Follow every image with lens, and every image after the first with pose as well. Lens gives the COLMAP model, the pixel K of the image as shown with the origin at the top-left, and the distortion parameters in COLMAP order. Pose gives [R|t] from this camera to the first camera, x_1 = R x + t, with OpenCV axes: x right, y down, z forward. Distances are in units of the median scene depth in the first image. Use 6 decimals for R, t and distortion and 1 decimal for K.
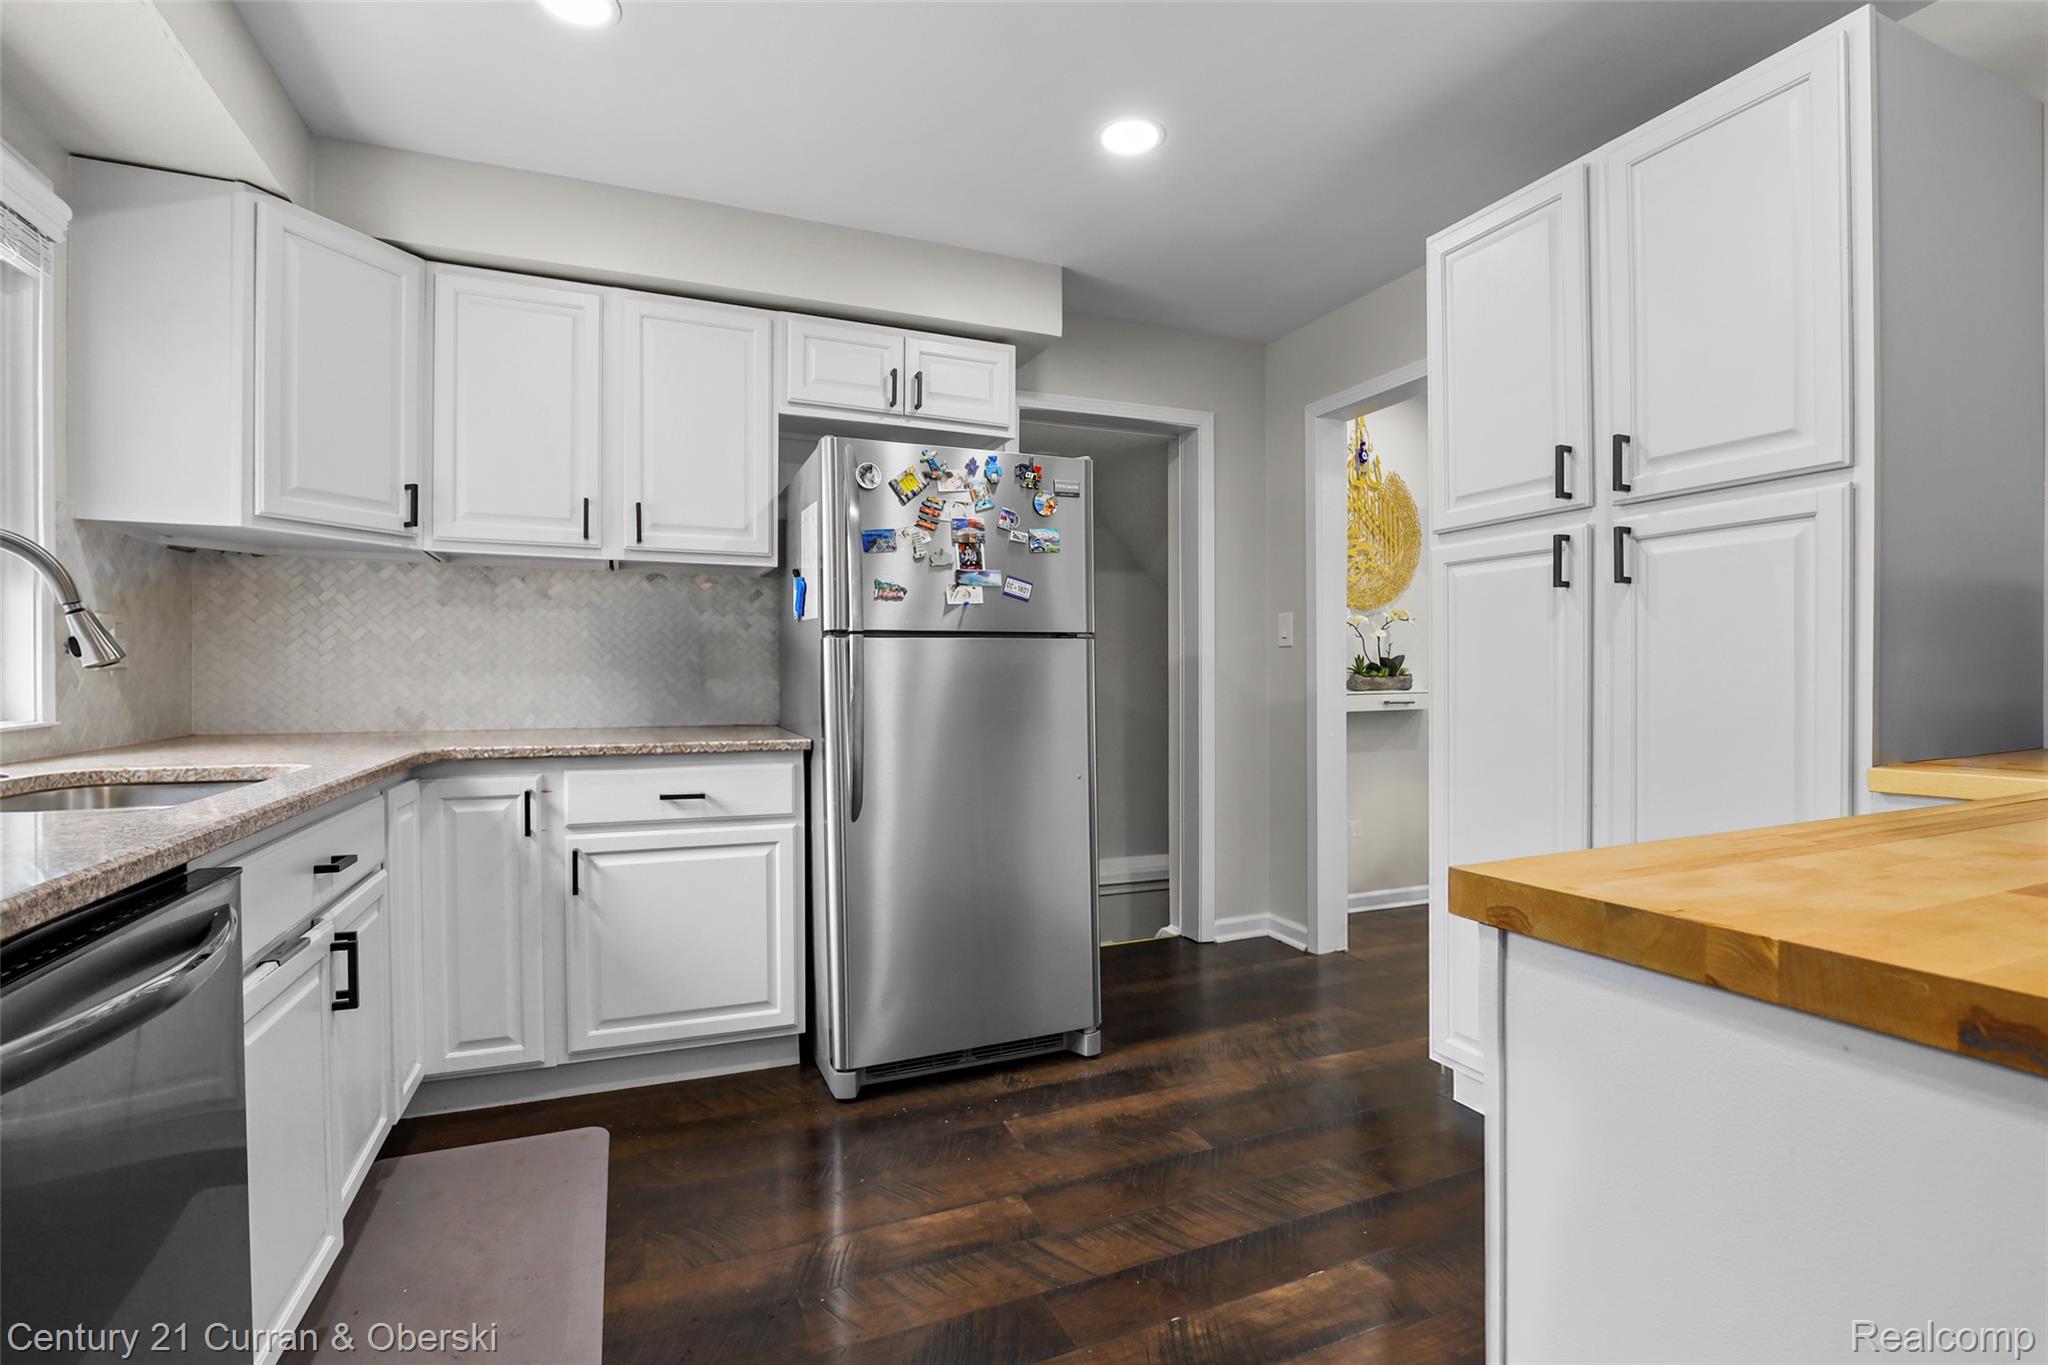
lens RADIAL K [[955.7, 0, 1028.8], [0, 955.7, 678.4], [0, 0, 1]] dist [-0.033579, 0.006224]
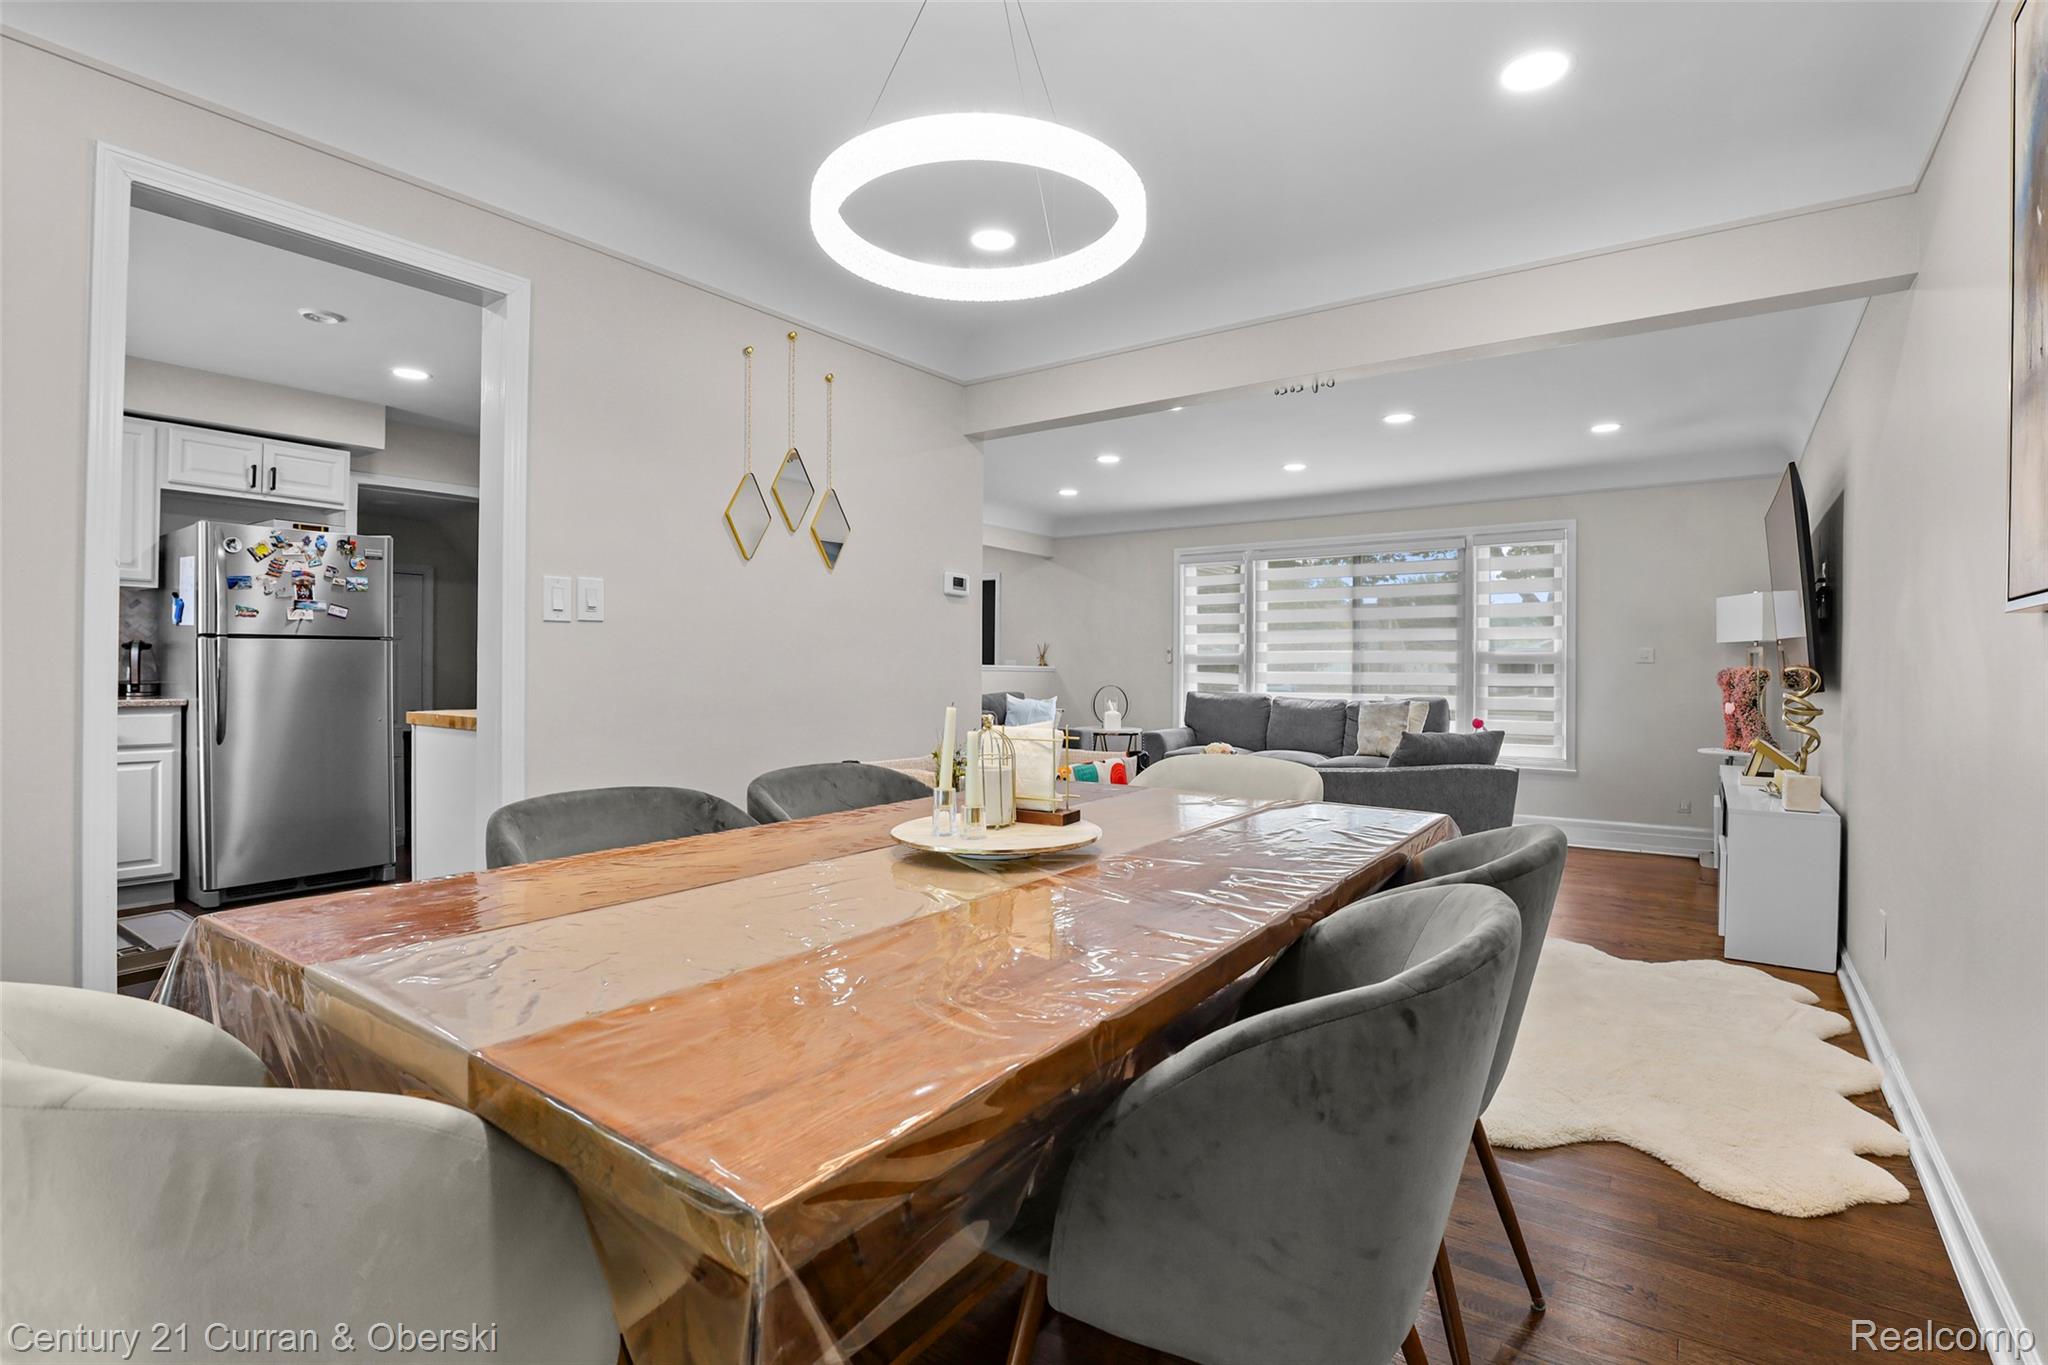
lens RADIAL K [[955.7, 0, 1009.5], [0, 955.7, 667.6], [0, 0, 1]] dist [-0.033579, 0.006224]
pose [[0.863564, 0.012294, 0.504090, 0.183698], [-0.010340, 0.999924, -0.006672, 0.006918], [-0.504134, 0.000549, 0.863625, -1.106111]]
